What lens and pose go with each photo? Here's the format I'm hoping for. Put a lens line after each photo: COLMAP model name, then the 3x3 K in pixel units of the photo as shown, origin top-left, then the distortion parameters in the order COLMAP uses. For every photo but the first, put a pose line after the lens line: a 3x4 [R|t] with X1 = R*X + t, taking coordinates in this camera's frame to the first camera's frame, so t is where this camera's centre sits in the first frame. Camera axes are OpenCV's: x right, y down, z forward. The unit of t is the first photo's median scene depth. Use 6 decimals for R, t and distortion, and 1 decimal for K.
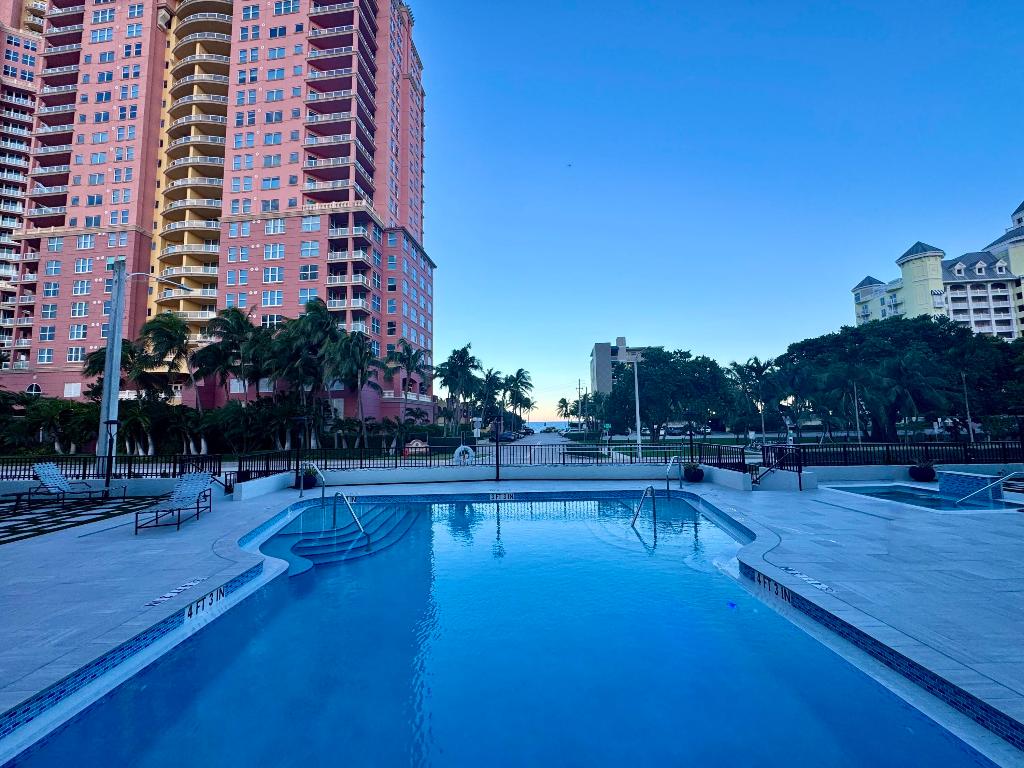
lens RADIAL K [[409.5, 0, 512.0], [0, 409.5, 384.0], [0, 0, 1]] dist [-0.001543, 0.000846]
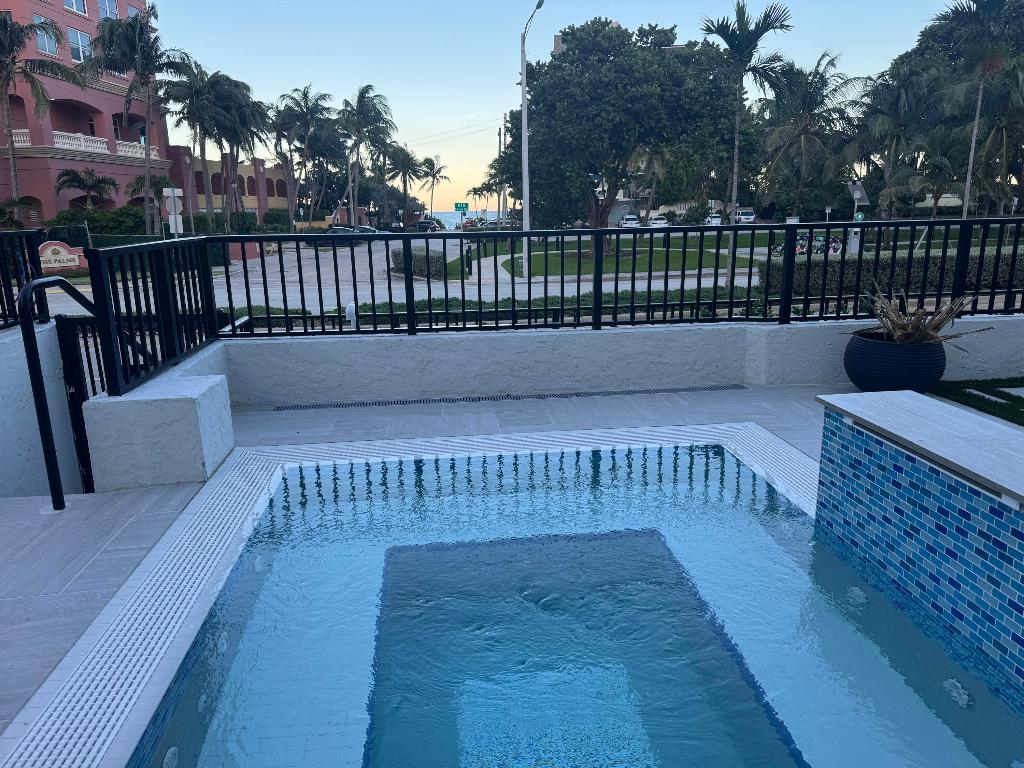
lens RADIAL K [[726.5, 0, 512.0], [0, 726.5, 384.0], [0, 0, 1]] dist [0.028688, -0.002438]
pose [[0.996865, -0.025921, 0.074752, 0.162225], [0.000565, 0.947113, 0.320899, 0.022640], [-0.079116, -0.319850, 0.944159, 0.133731]]
